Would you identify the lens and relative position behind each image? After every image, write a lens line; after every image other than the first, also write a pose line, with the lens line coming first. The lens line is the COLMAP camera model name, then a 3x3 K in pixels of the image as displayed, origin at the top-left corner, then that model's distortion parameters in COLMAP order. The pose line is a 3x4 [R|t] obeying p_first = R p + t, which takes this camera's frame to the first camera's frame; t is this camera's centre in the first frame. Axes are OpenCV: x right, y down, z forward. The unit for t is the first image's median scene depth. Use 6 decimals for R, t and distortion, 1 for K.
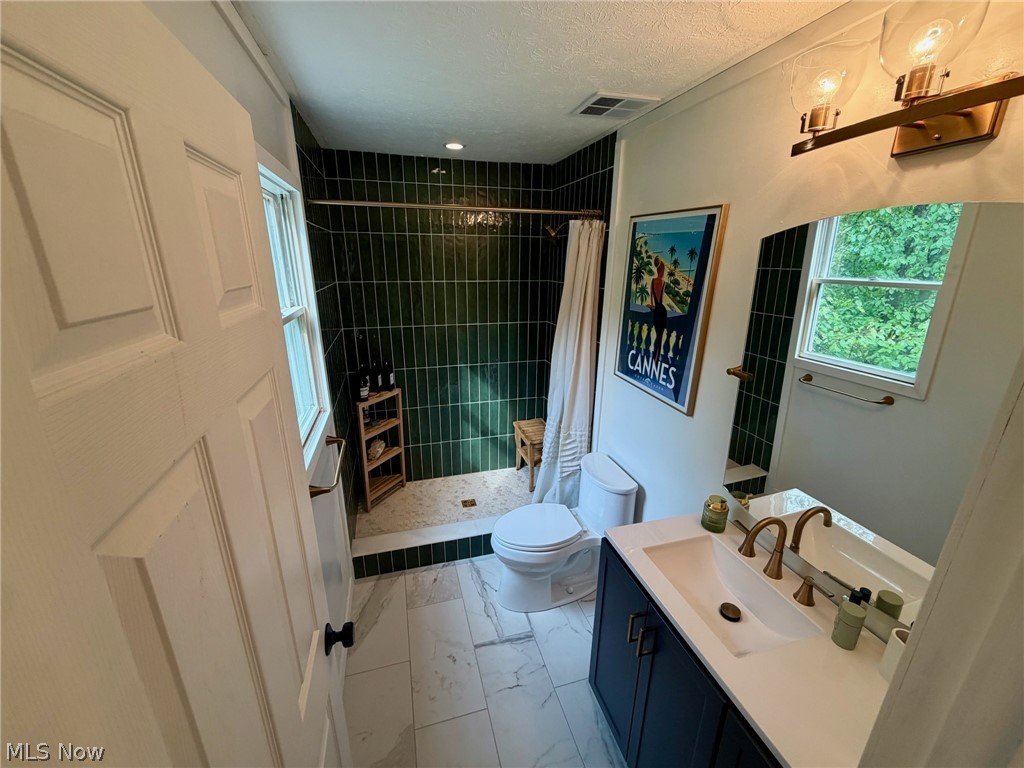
lens RADIAL K [[407.4, 0, 511.5], [0, 407.4, 383.8], [0, 0, 1]] dist [-0.000230, 0.000194]
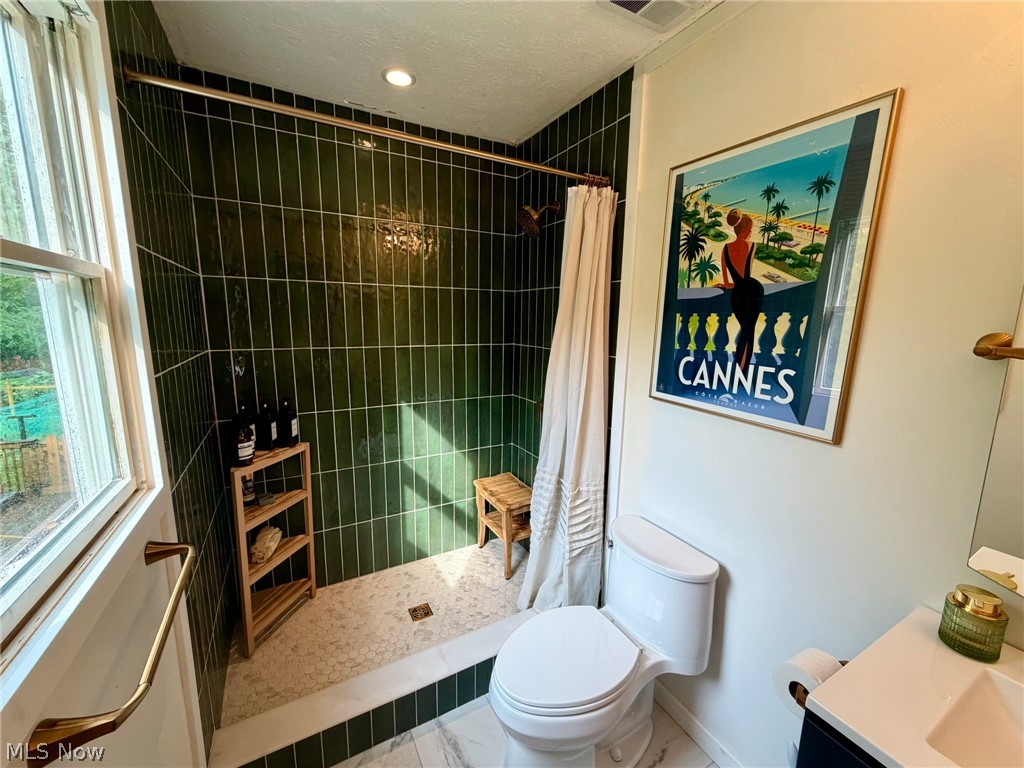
lens RADIAL K [[407.4, 0, 510.8], [0, 407.4, 384.6], [0, 0, 1]] dist [-0.000230, 0.000194]
pose [[0.975138, -0.030991, 0.219422, -0.118552], [0.059943, 0.990148, -0.126545, 0.027103], [-0.213339, 0.136552, 0.967388, 0.351701]]
